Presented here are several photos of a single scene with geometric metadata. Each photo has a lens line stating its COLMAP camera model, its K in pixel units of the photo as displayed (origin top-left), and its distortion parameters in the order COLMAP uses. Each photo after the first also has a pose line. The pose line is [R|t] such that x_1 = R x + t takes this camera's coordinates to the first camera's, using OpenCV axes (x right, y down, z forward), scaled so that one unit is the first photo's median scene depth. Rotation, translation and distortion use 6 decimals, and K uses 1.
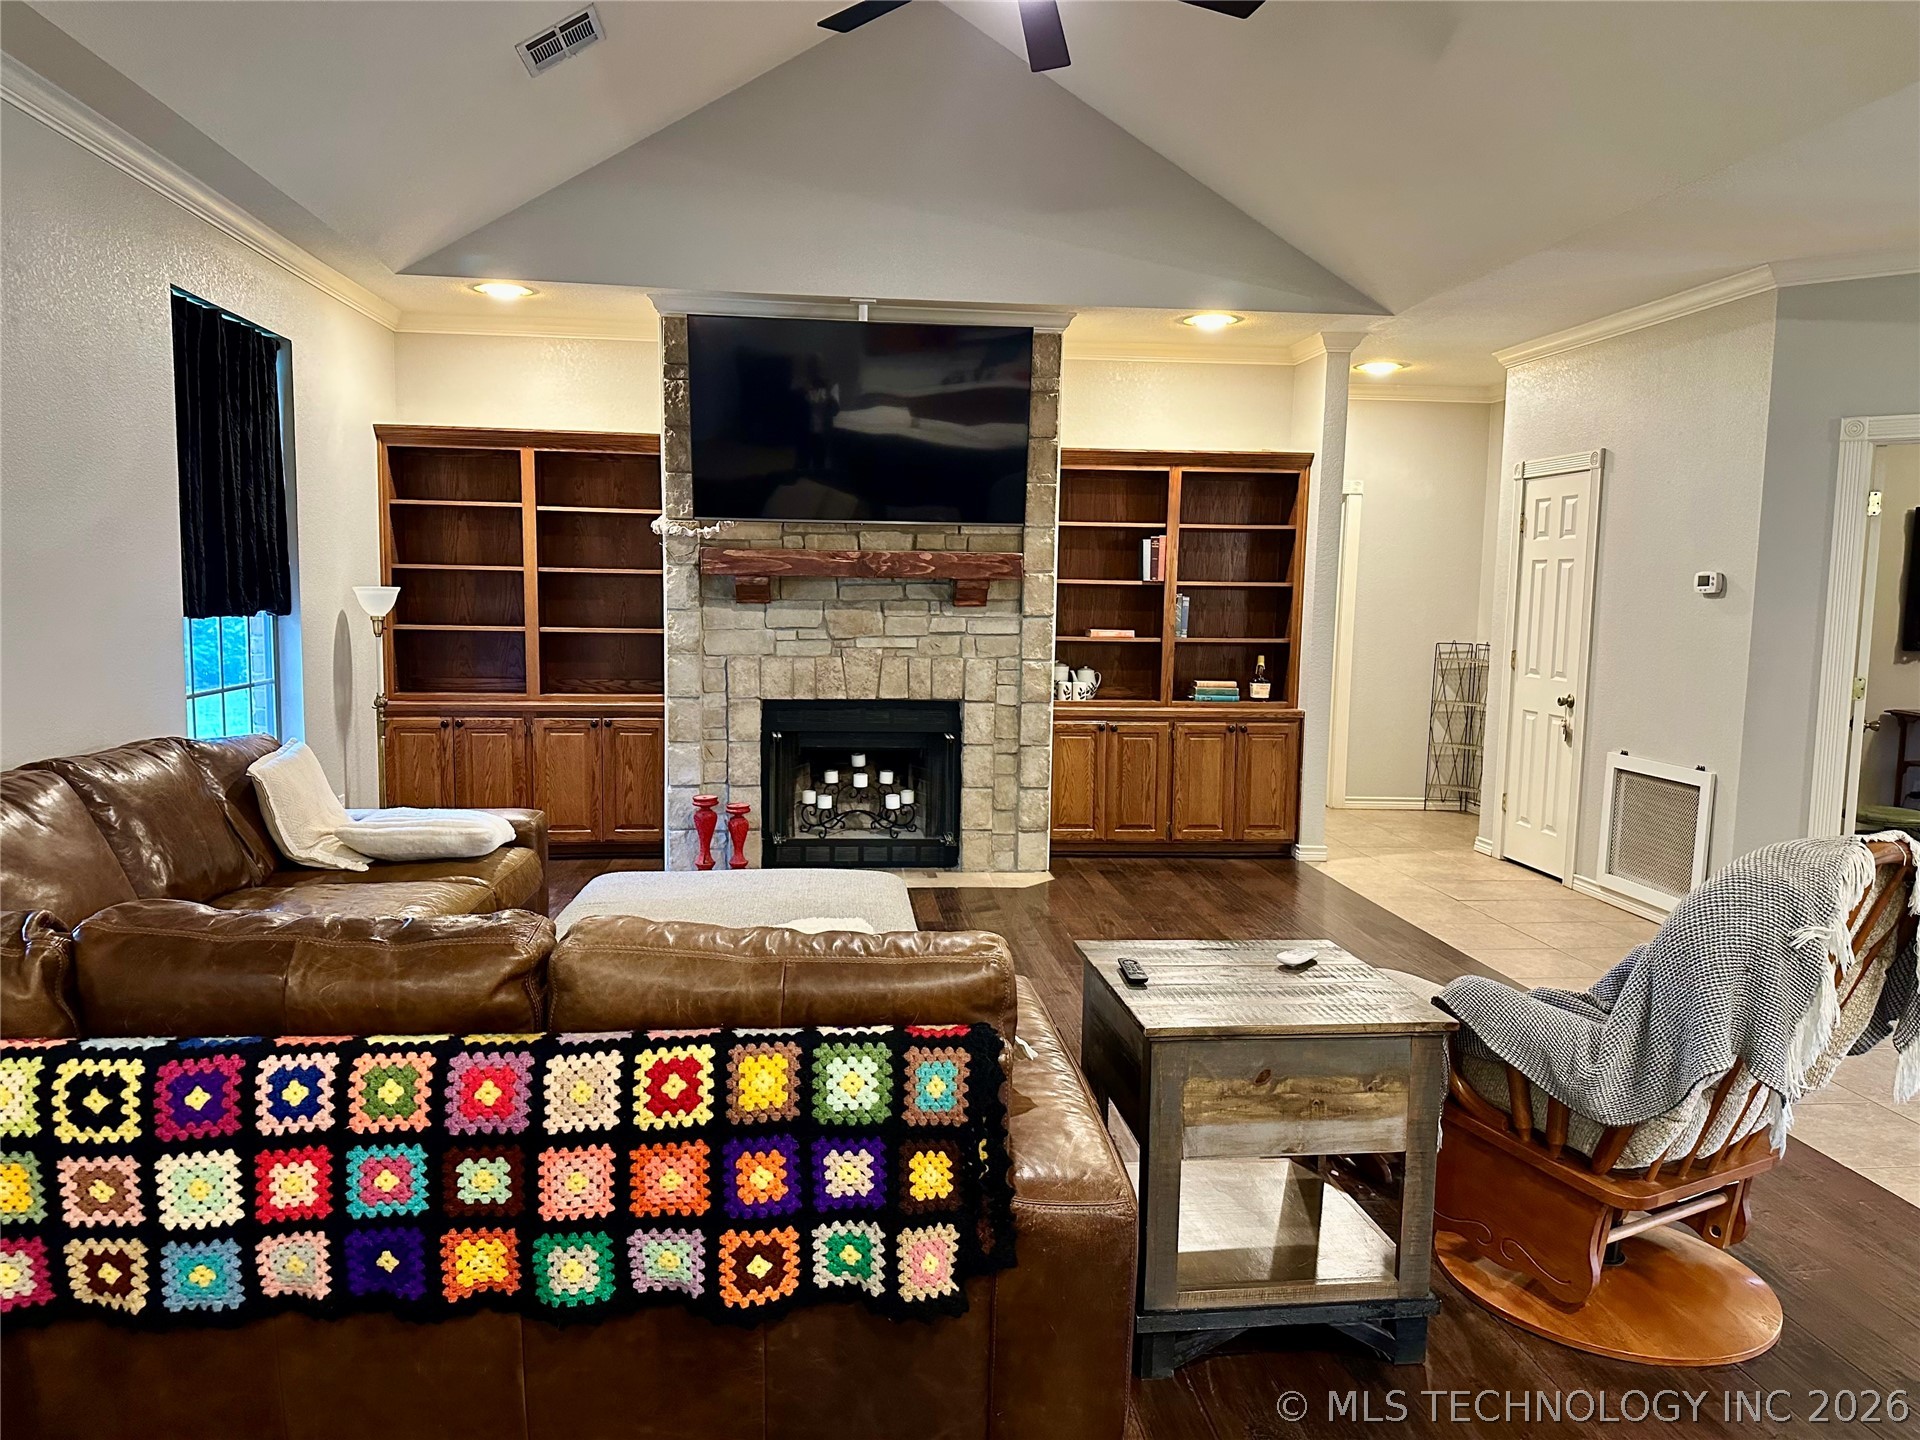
lens RADIAL K [[1340.7, 0, 955.9], [0, 1340.7, 738.4], [0, 0, 1]] dist [0.066130, -0.084873]
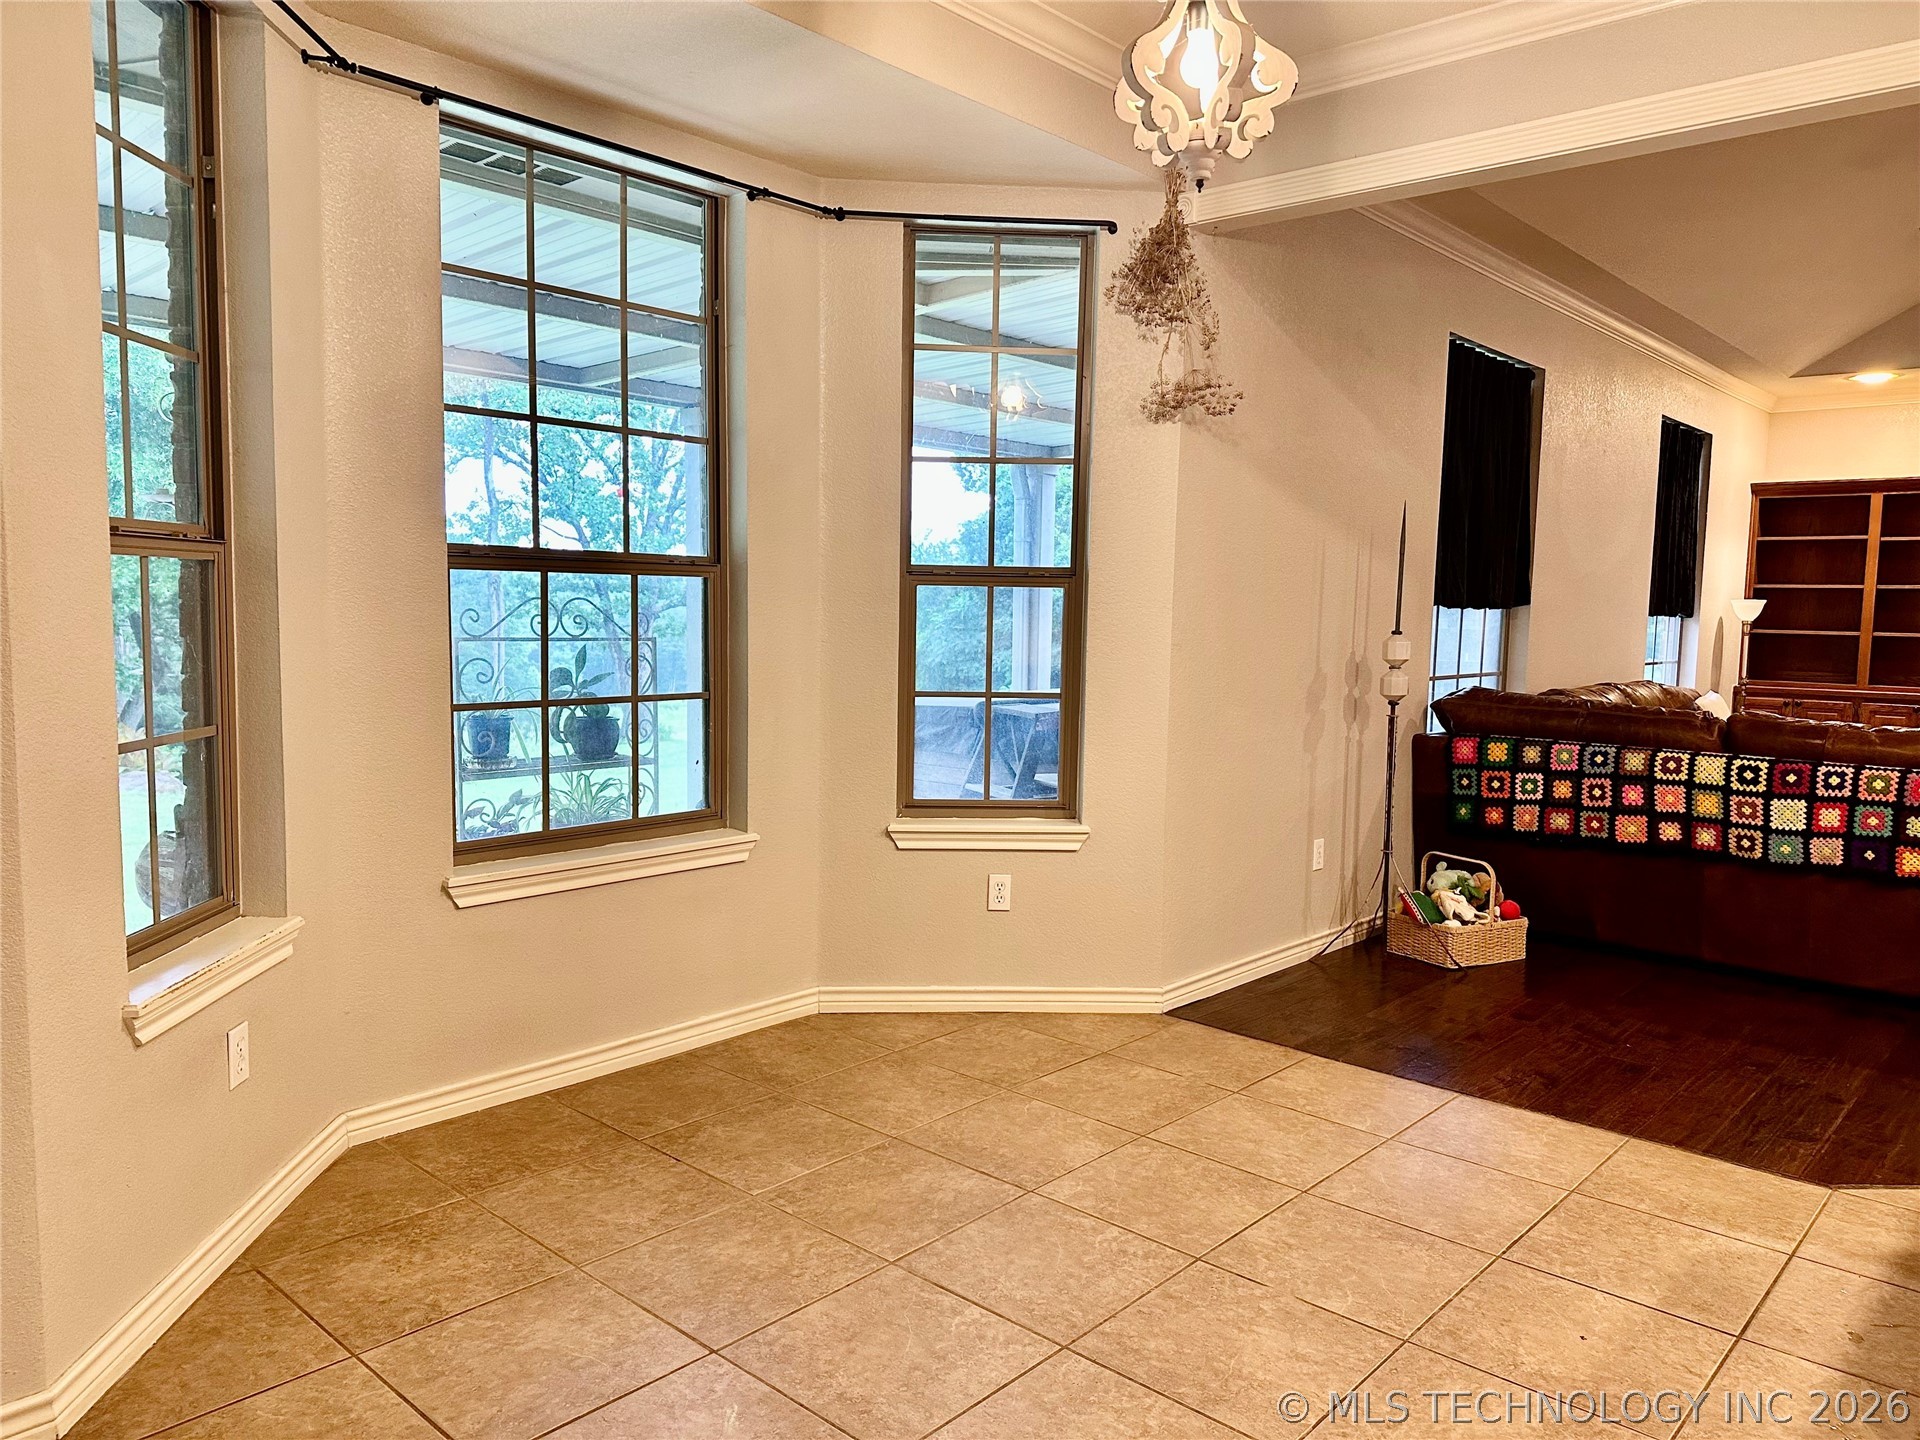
lens RADIAL K [[1340.7, 0, 984.6], [0, 1340.7, 726.4], [0, 0, 1]] dist [0.066130, -0.084873]
pose [[0.673536, 0.064625, -0.736324, 0.078075], [-0.090862, 0.995854, 0.004288, 0.080087], [0.733548, 0.064016, 0.676616, -0.496242]]
